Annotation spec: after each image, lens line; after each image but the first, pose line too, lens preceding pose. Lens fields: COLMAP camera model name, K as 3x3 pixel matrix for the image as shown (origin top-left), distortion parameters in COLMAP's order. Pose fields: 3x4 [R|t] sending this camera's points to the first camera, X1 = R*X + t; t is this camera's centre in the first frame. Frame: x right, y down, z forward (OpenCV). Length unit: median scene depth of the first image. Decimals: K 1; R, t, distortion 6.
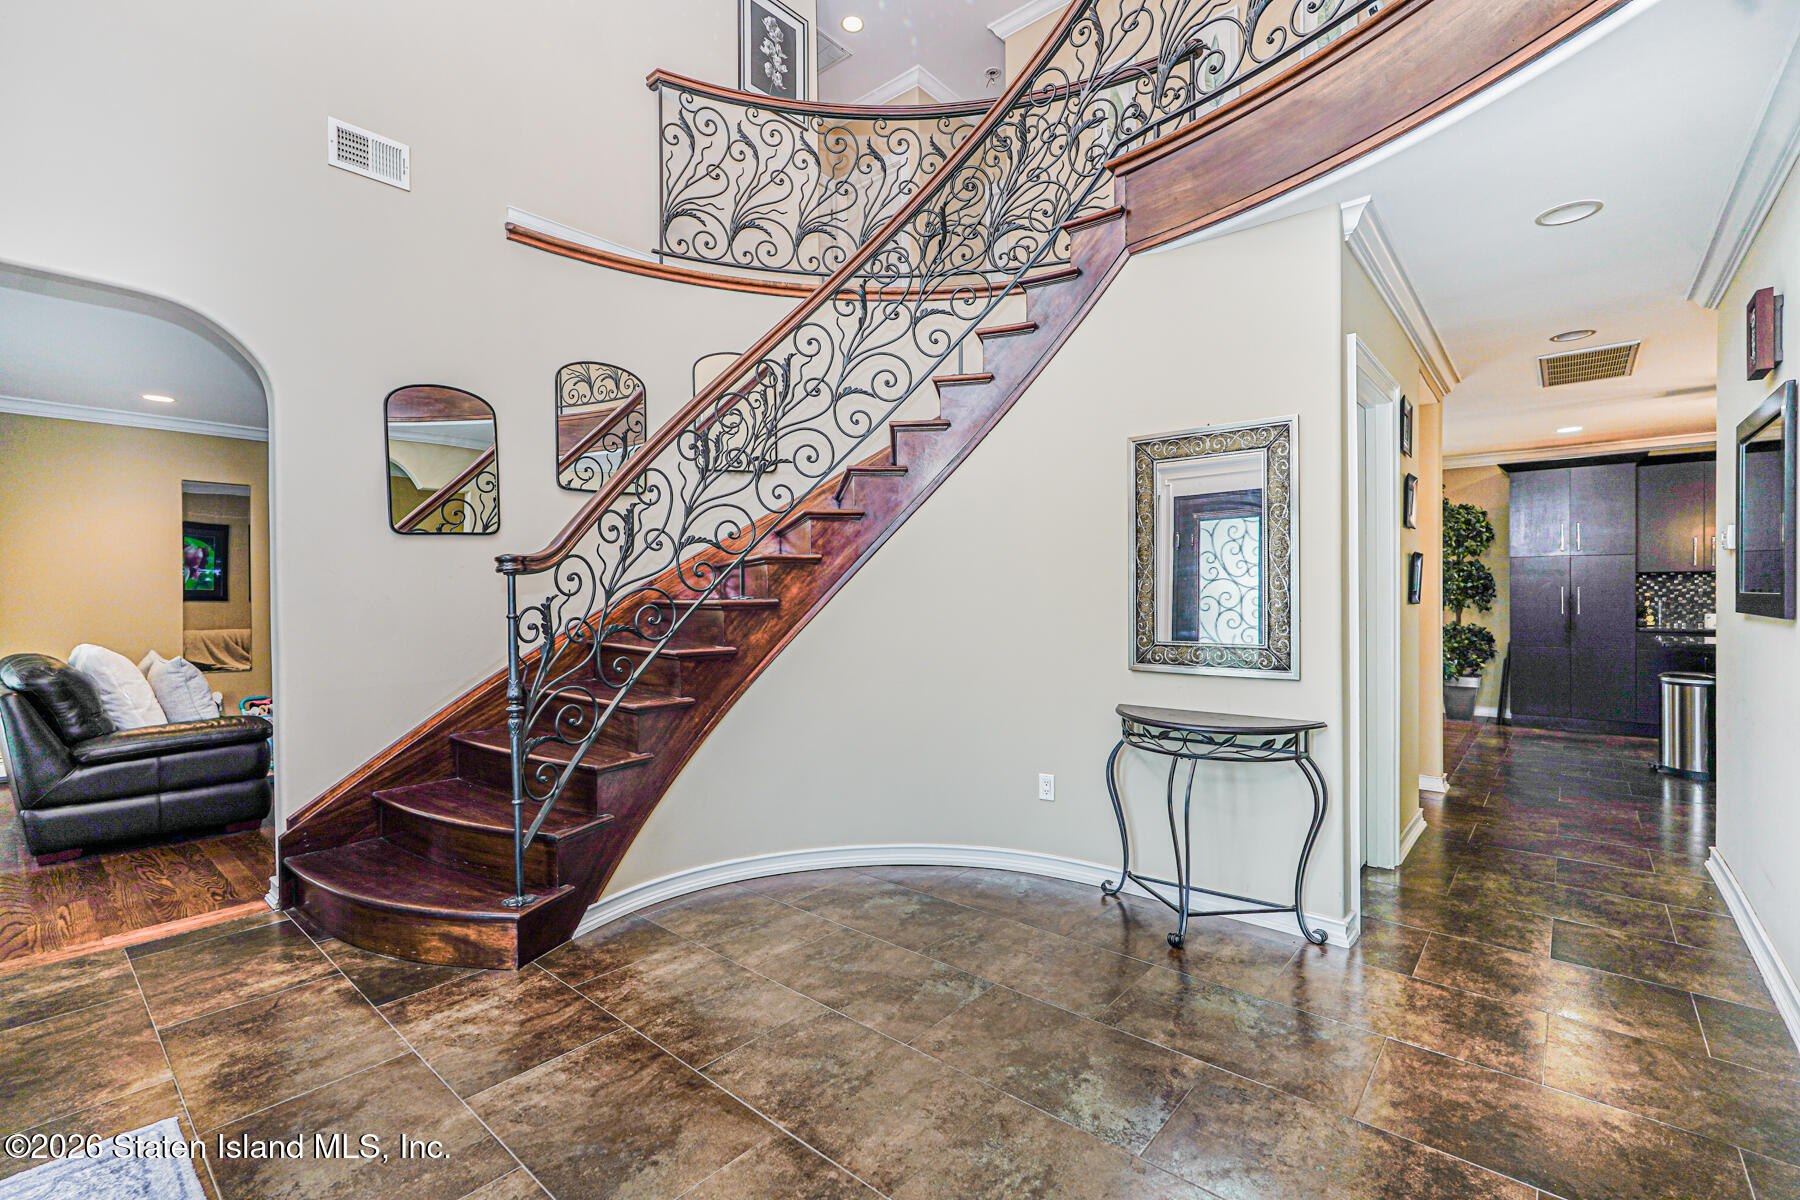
lens RADIAL K [[794.3, 0, 899.5], [0, 794.3, 604.0], [0, 0, 1]] dist [-0.018375, 0.011055]
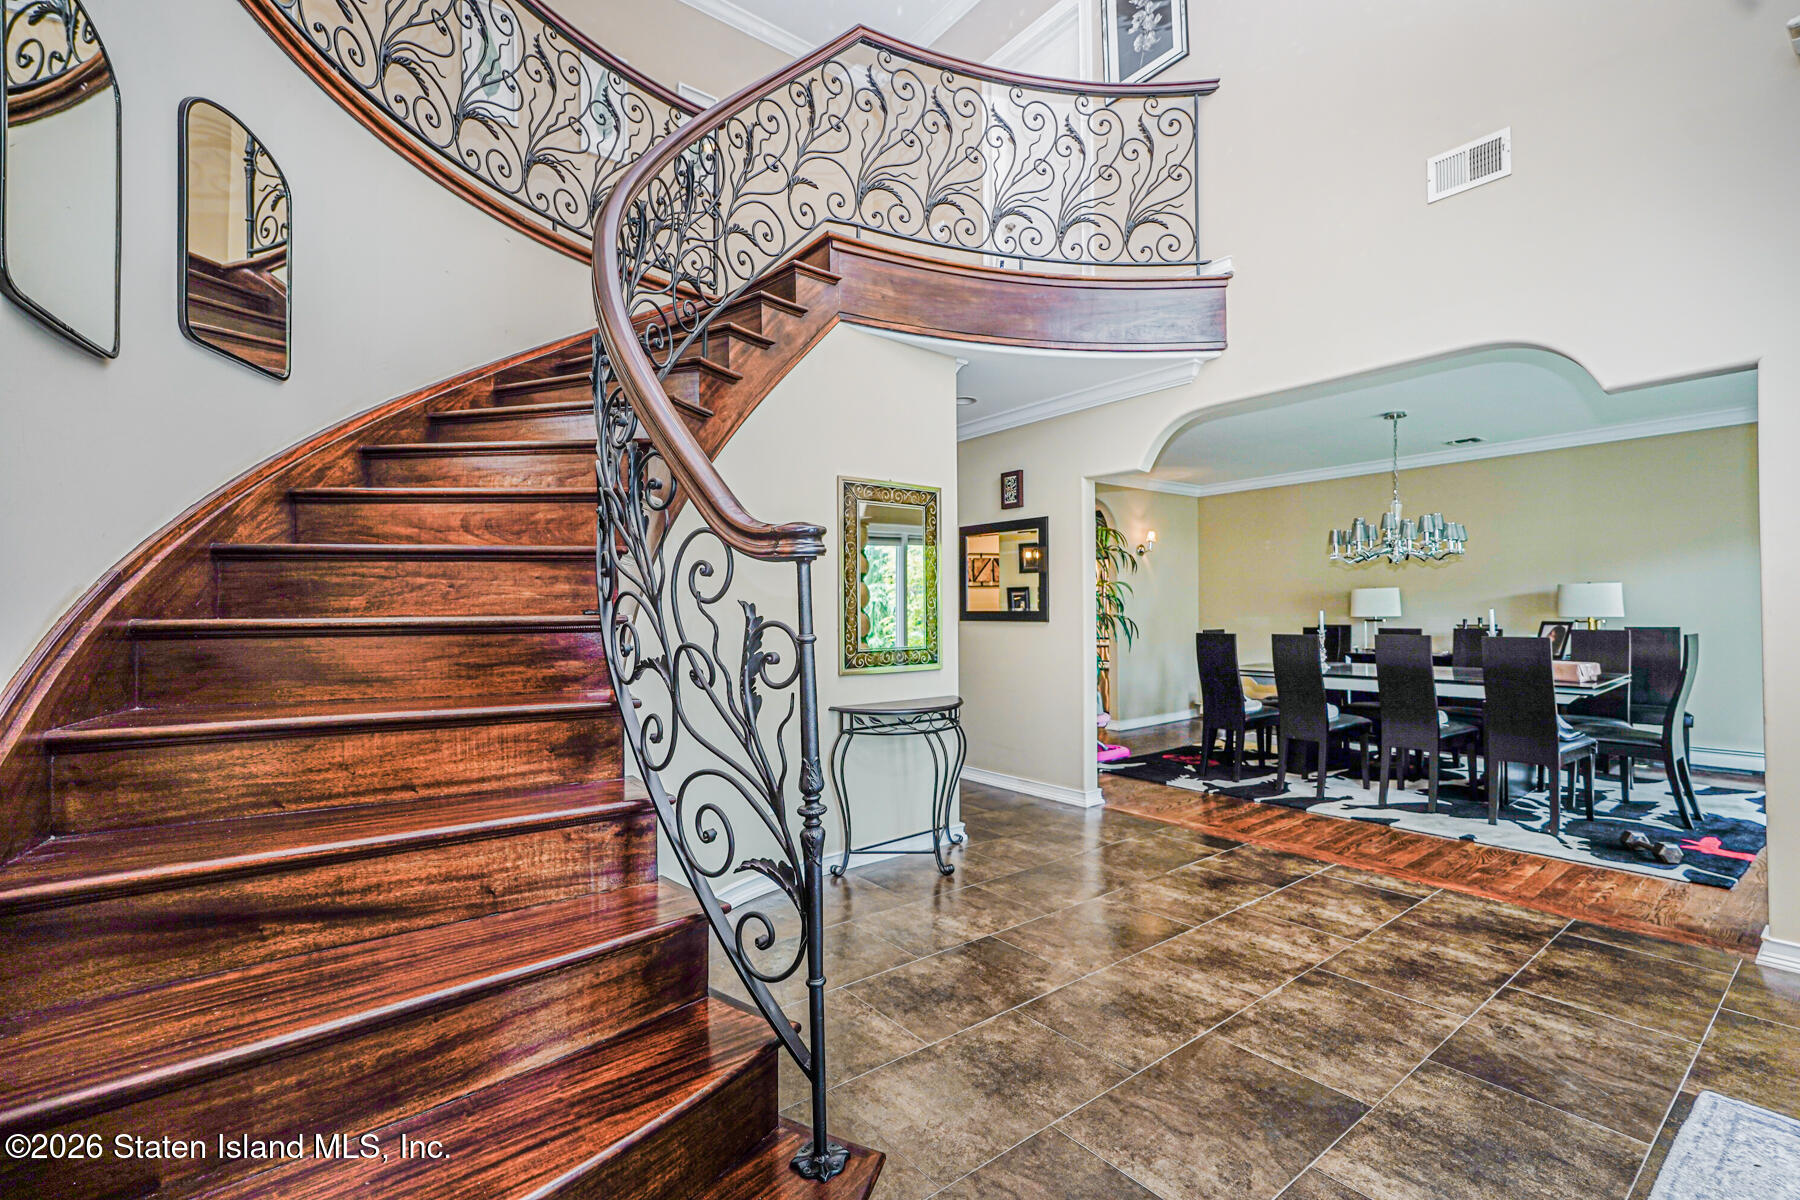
lens RADIAL K [[794.3, 0, 899.5], [0, 794.3, 604.0], [0, 0, 1]] dist [-0.018375, 0.011055]
pose [[0.198304, 0.013093, 0.980053, -1.024061], [0.018910, 0.999674, -0.017181, -0.000134], [-0.979958, 0.021940, 0.197992, 0.840966]]
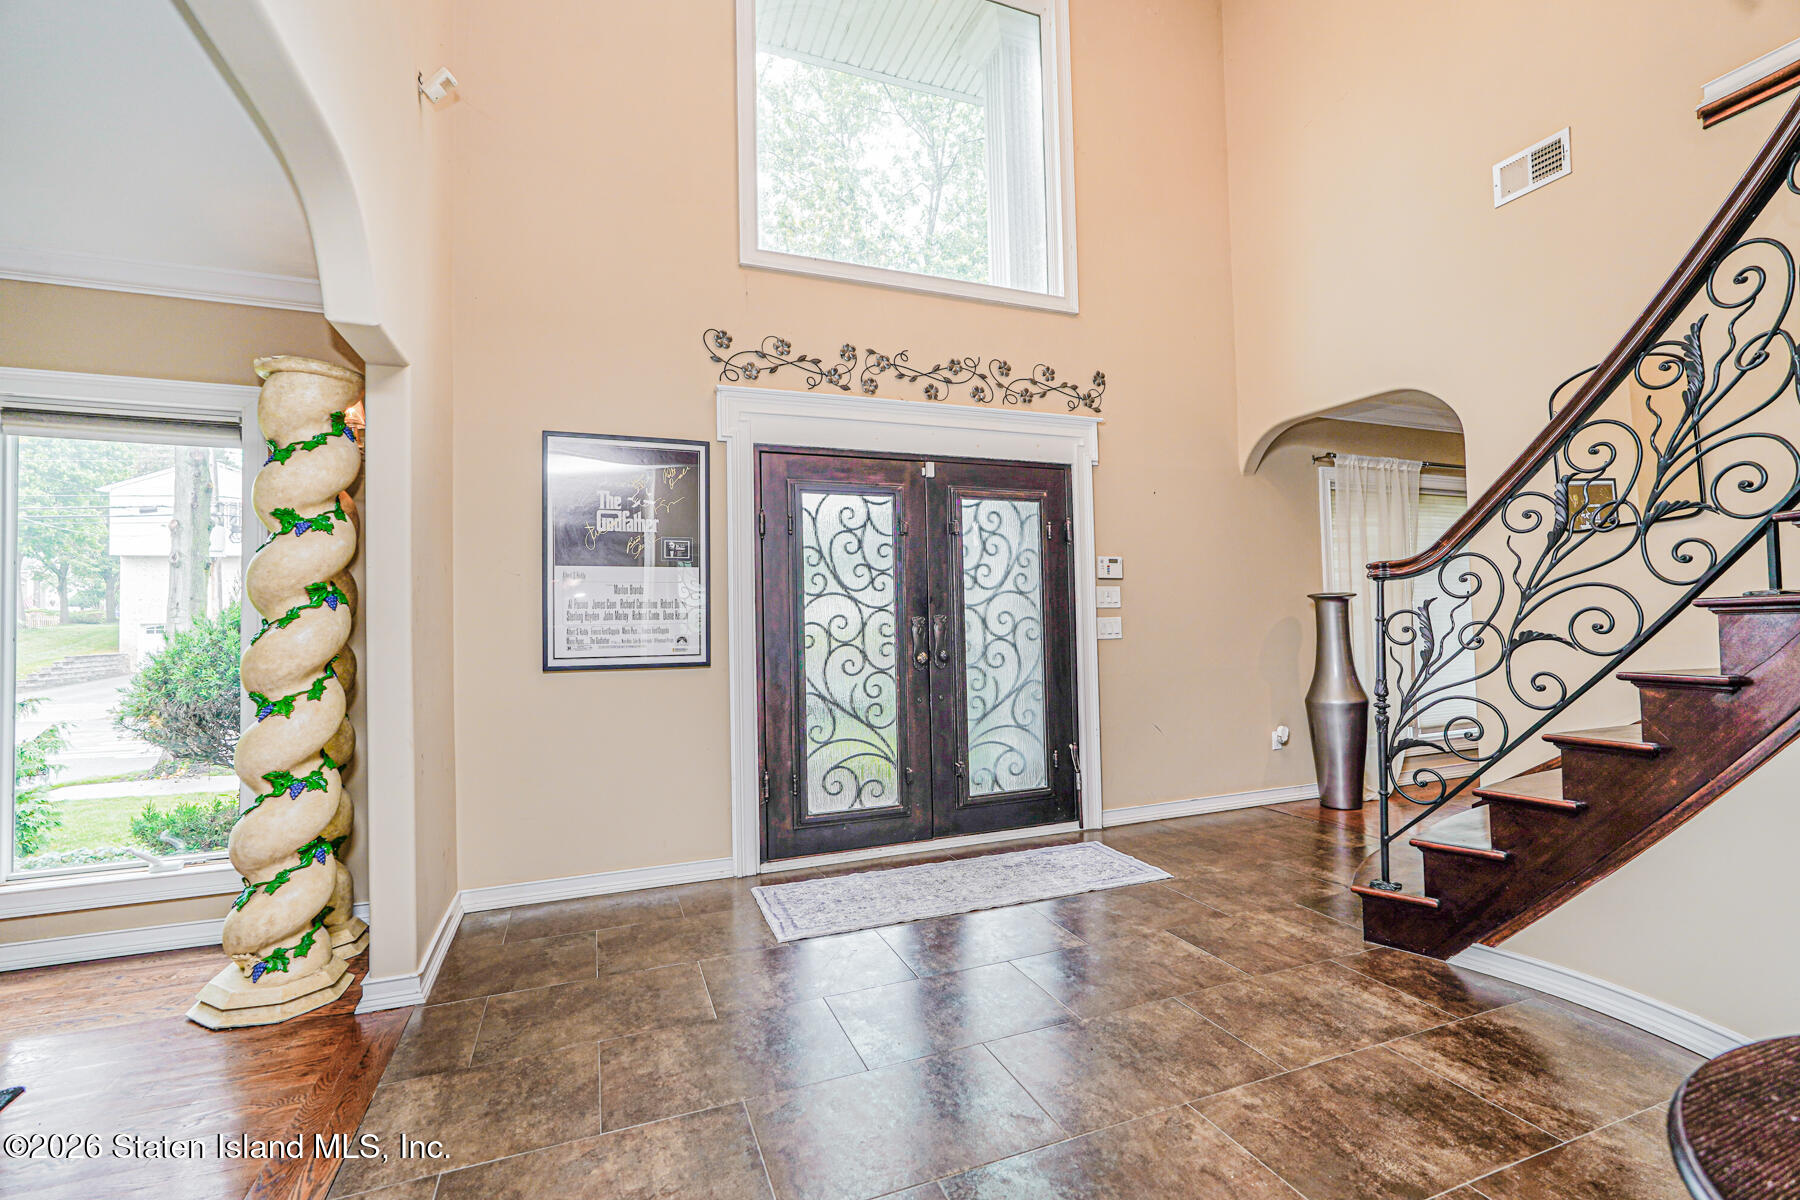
lens RADIAL K [[794.3, 0, 899.5], [0, 794.3, 604.0], [0, 0, 1]] dist [-0.018375, 0.011055]
pose [[-0.470782, -0.003123, -0.882244, 0.778594], [0.011569, 0.999886, -0.009713, -0.001509], [0.882174, -0.014779, -0.470692, 0.938354]]
